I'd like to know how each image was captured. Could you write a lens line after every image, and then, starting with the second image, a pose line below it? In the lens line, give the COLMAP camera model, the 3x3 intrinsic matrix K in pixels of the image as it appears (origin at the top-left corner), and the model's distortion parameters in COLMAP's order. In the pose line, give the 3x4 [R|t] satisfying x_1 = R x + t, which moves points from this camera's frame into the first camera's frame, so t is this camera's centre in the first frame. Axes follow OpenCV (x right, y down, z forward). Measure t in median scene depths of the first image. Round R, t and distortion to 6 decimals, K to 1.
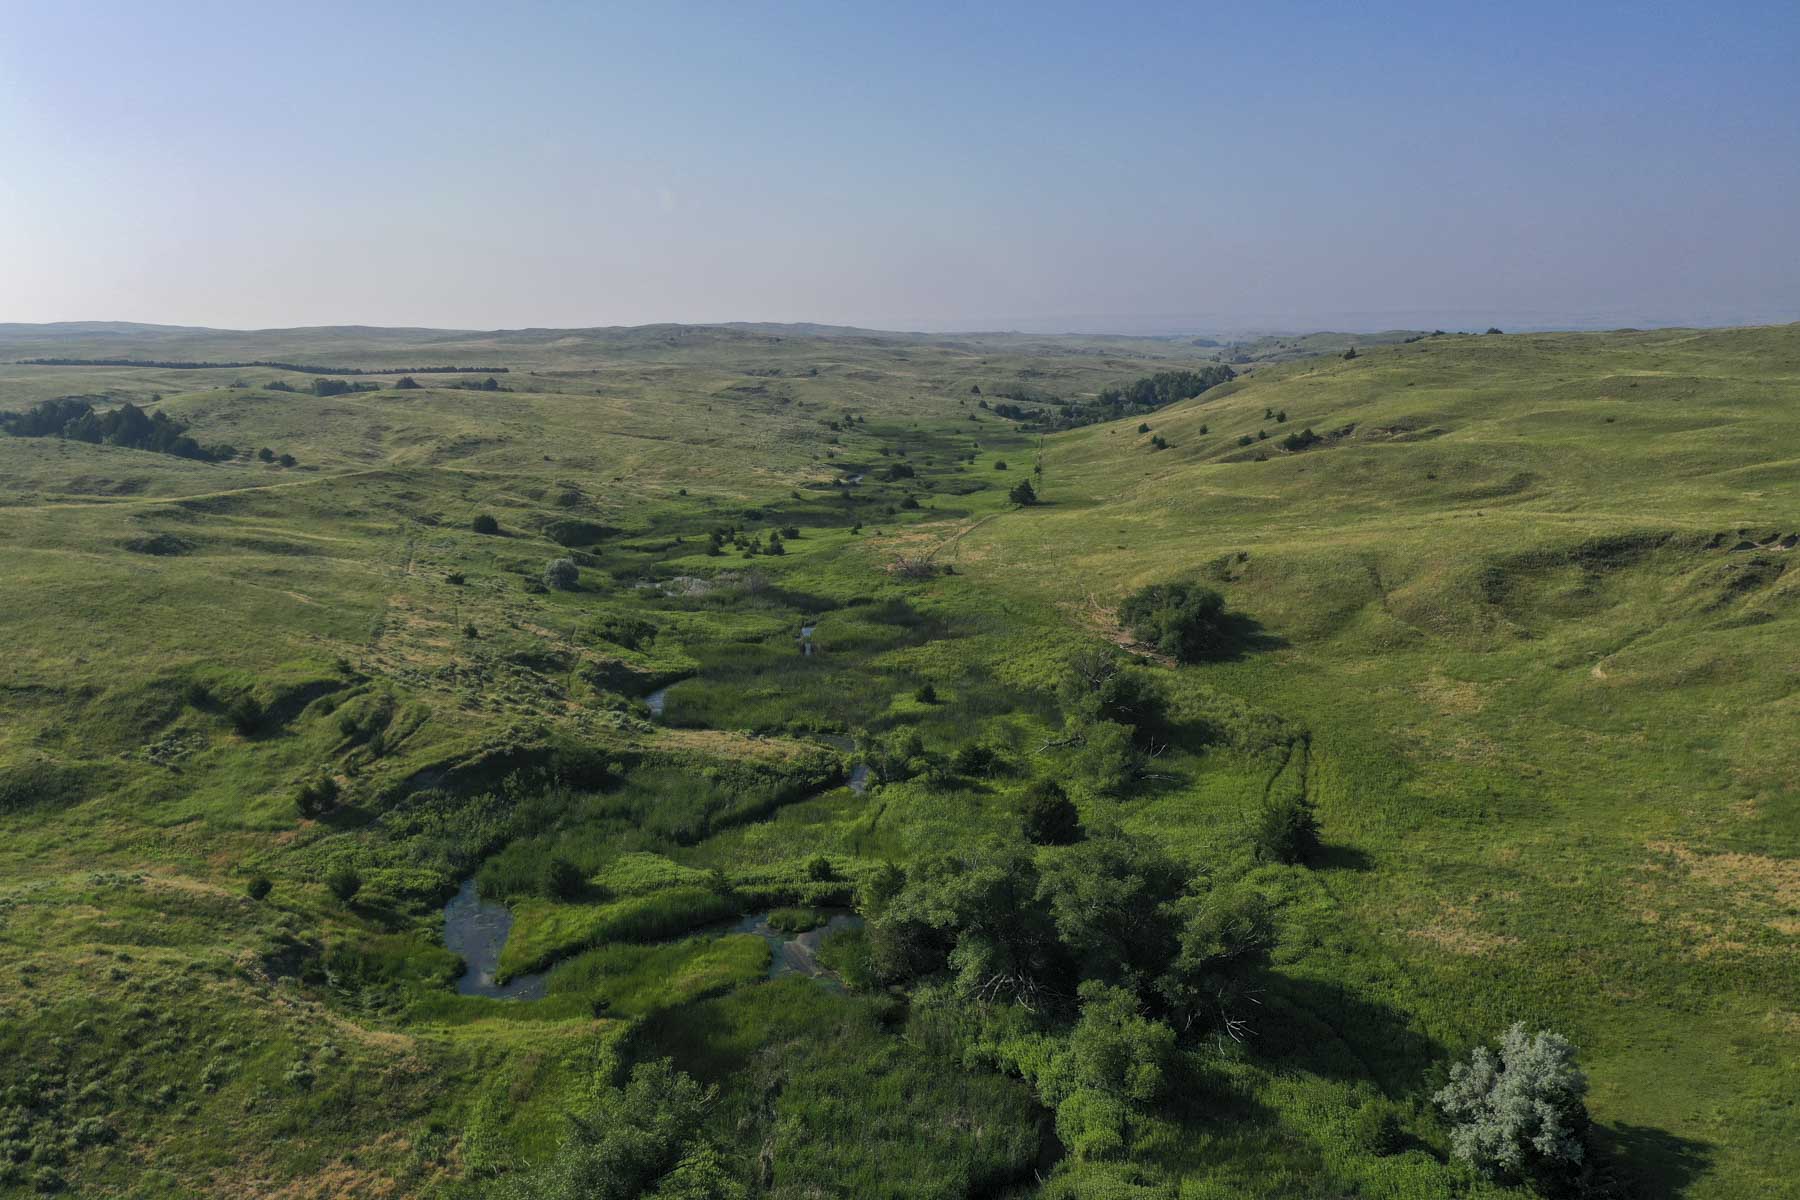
lens RADIAL K [[1417.5, 0, 898.8], [0, 1417.5, 596.4], [0, 0, 1]] dist [0.001383, -0.005300]
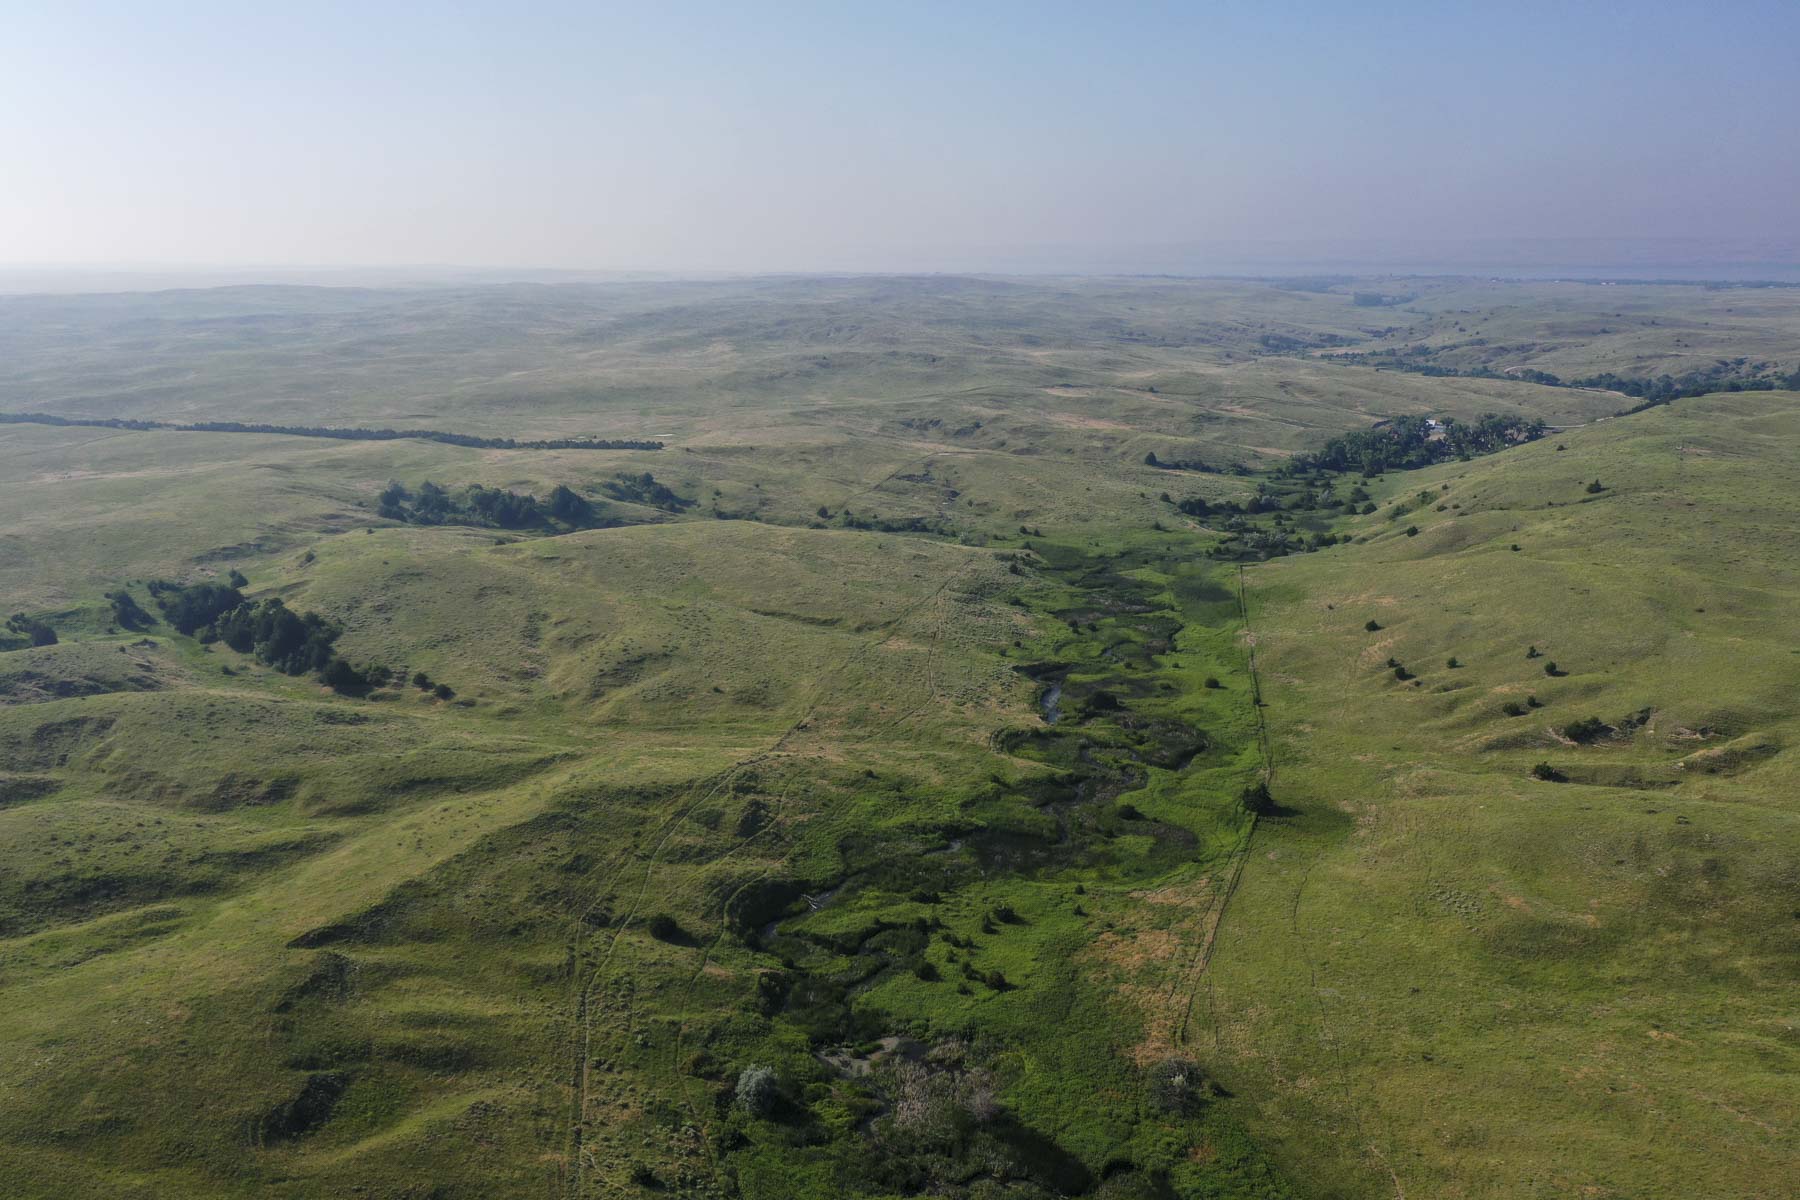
lens RADIAL K [[1417.5, 0, 898.8], [0, 1417.5, 596.4], [0, 0, 1]] dist [0.001383, -0.005300]
pose [[0.995451, 0.023593, -0.092303, -0.044867], [-0.018561, 0.998314, 0.054999, -0.196246], [0.093445, -0.053036, 0.994211, 0.097146]]
